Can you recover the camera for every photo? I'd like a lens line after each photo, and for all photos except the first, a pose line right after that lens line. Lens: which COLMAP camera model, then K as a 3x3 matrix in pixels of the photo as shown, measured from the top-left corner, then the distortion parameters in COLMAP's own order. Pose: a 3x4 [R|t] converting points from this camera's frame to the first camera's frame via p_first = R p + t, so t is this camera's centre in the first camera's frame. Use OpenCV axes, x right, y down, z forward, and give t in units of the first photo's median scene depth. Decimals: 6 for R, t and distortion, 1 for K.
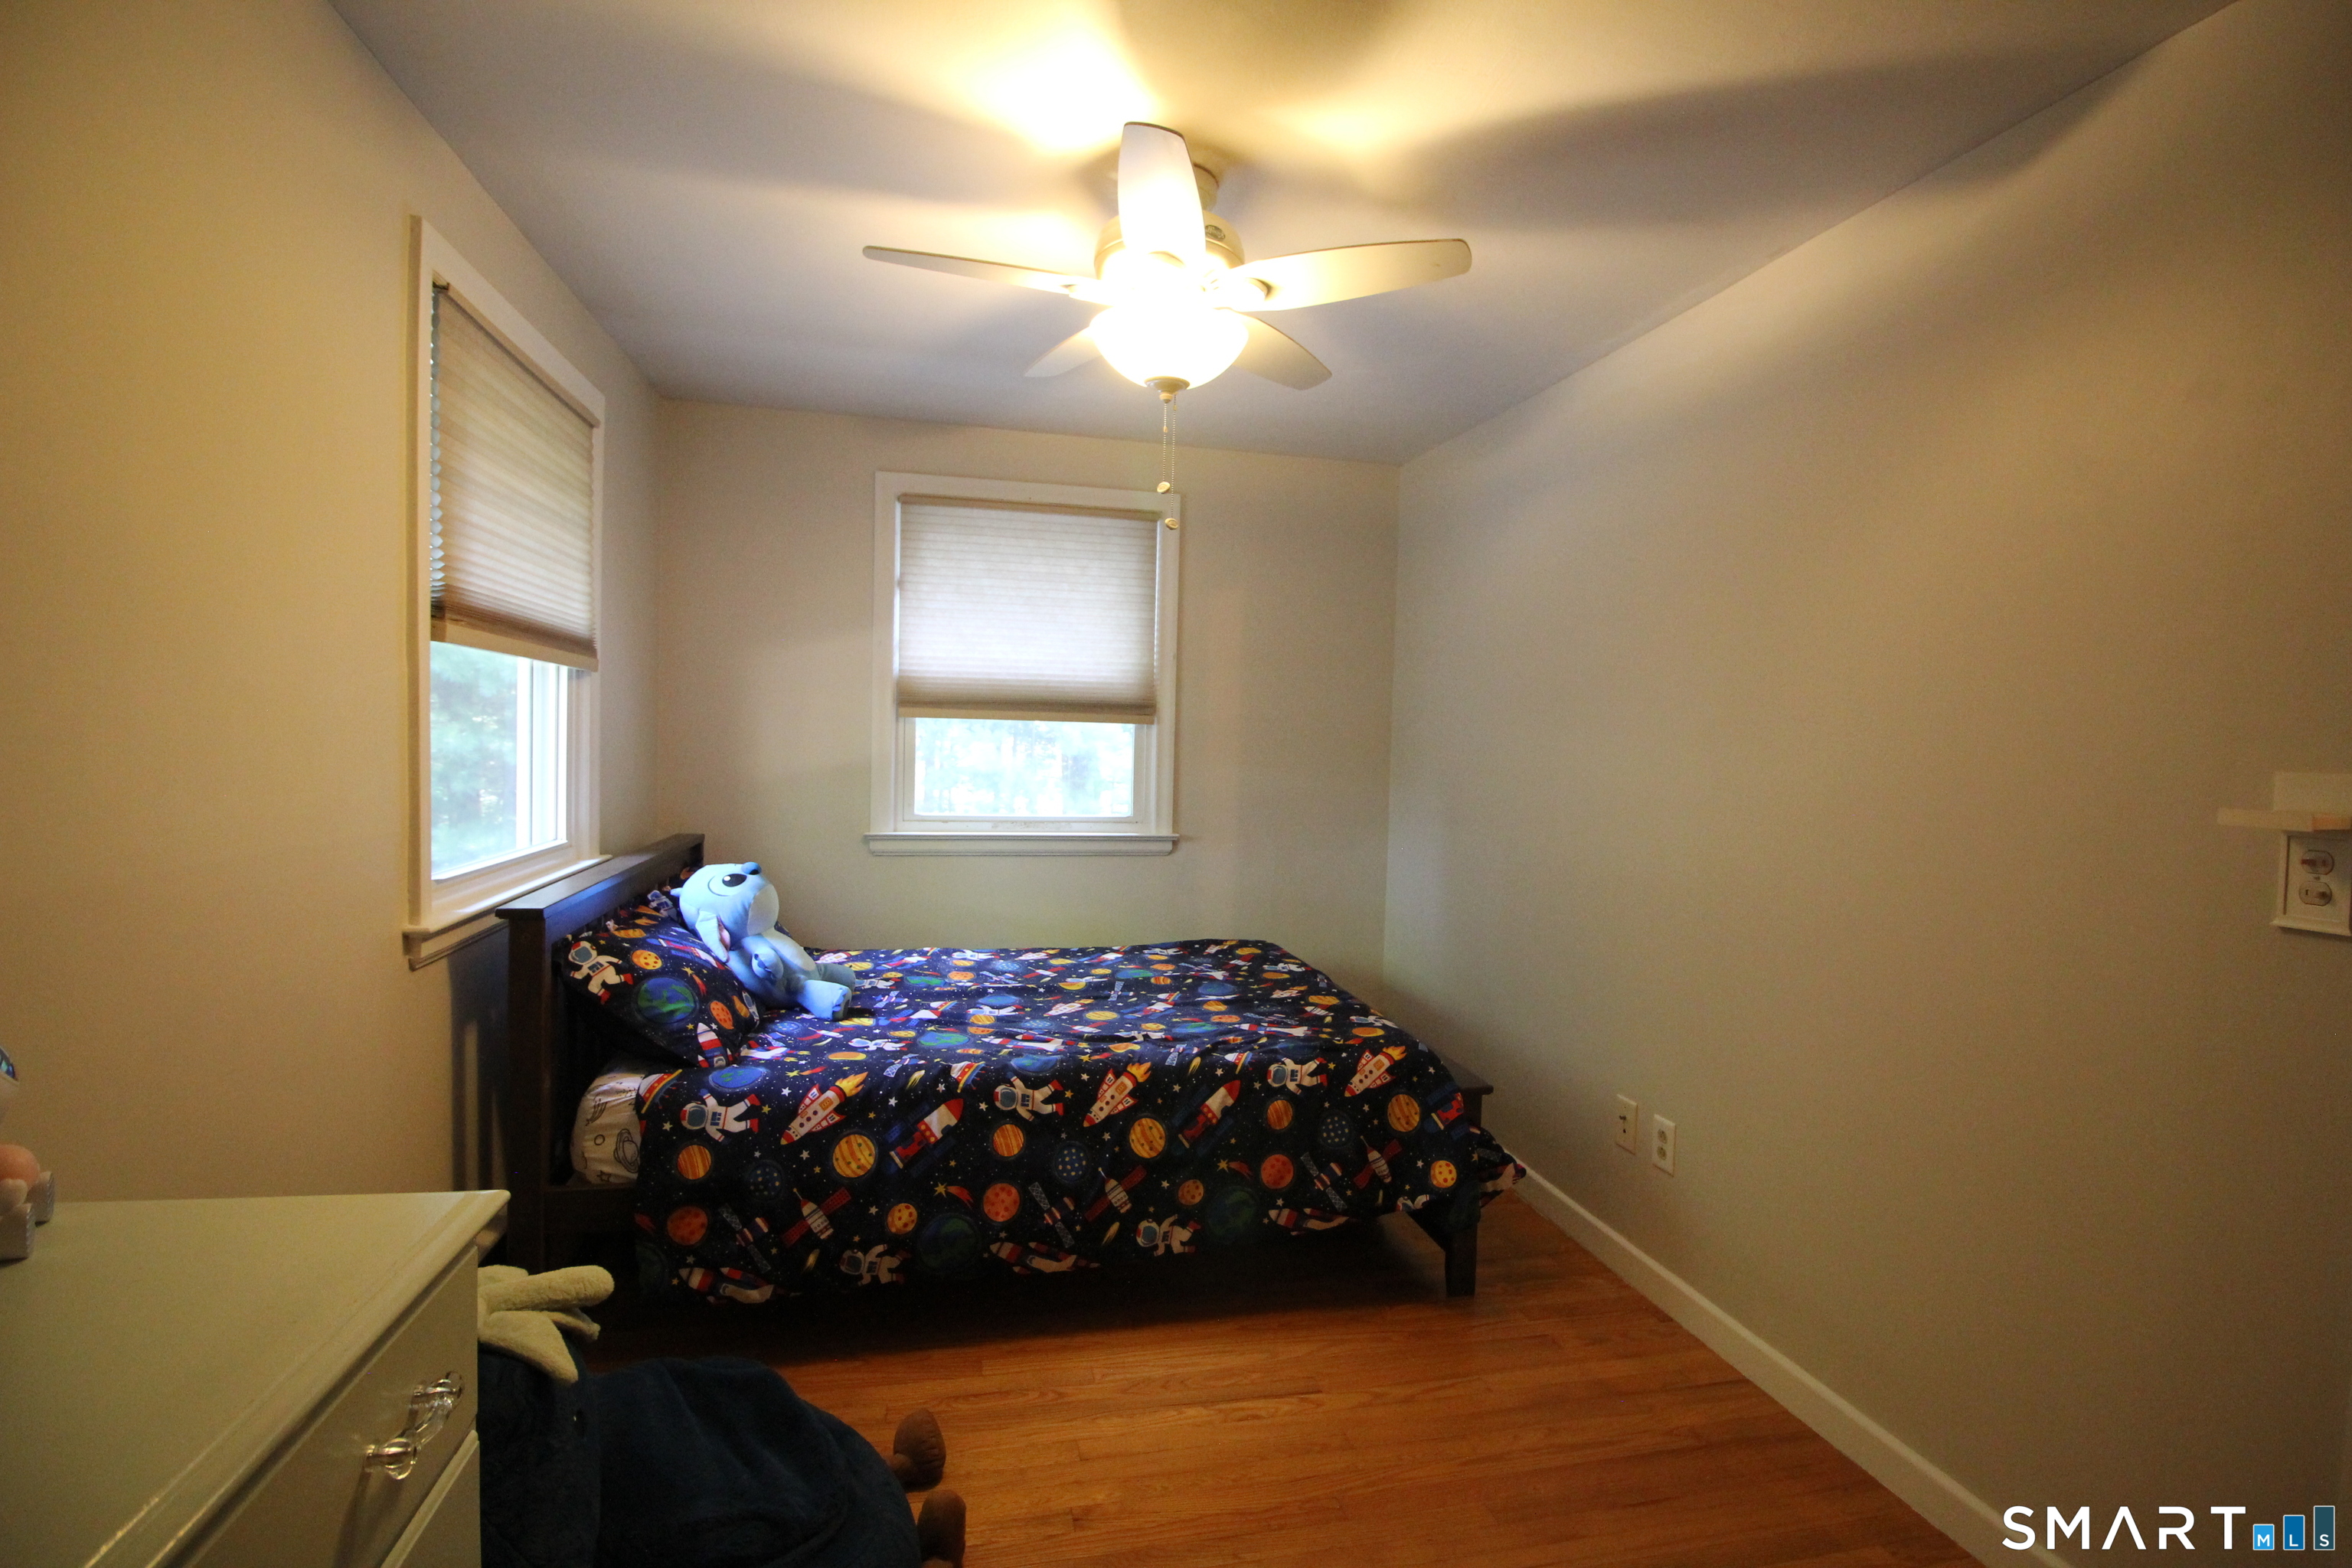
lens RADIAL K [[1088.1, 0, 1185.4], [0, 1088.1, 781.5], [0, 0, 1]] dist [0.004482, -0.015458]
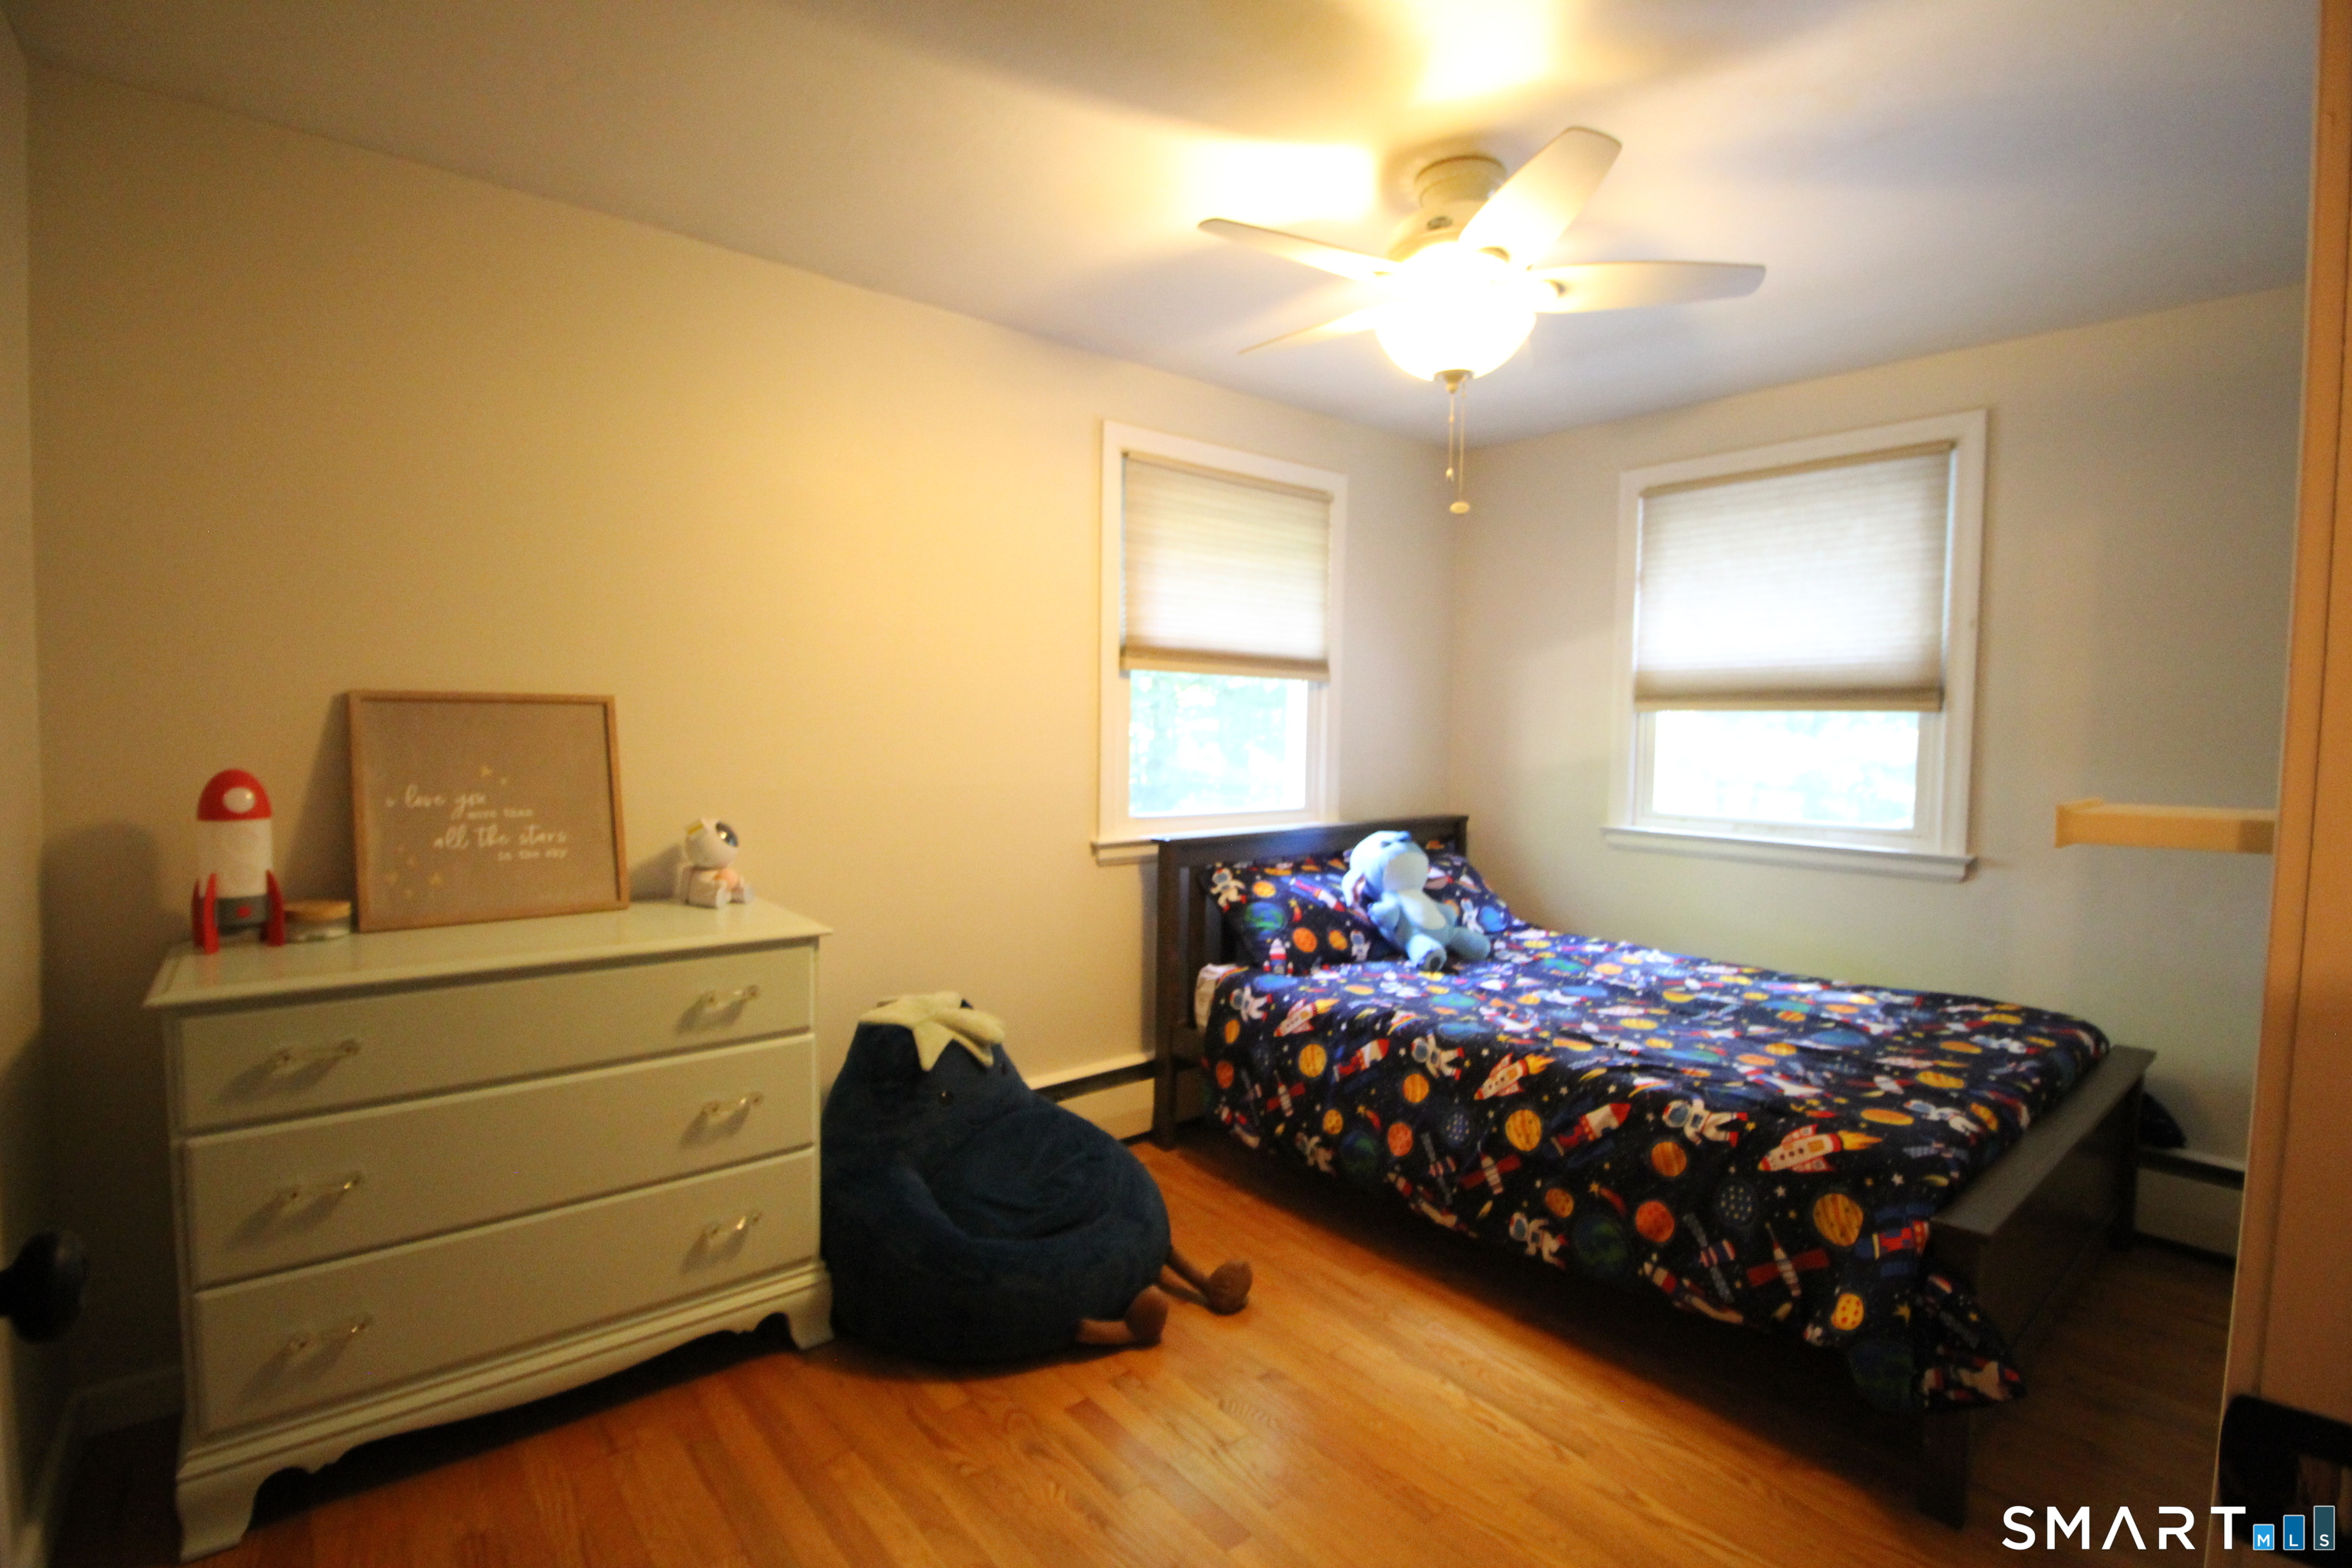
lens RADIAL K [[1088.1, 0, 1185.4], [0, 1088.1, 781.5], [0, 0, 1]] dist [0.004482, -0.015458]
pose [[0.459477, 0.026616, -0.887791, 0.674768], [-0.038404, 0.999211, 0.010081, 0.016196], [0.887359, 0.029463, 0.460137, 0.265405]]
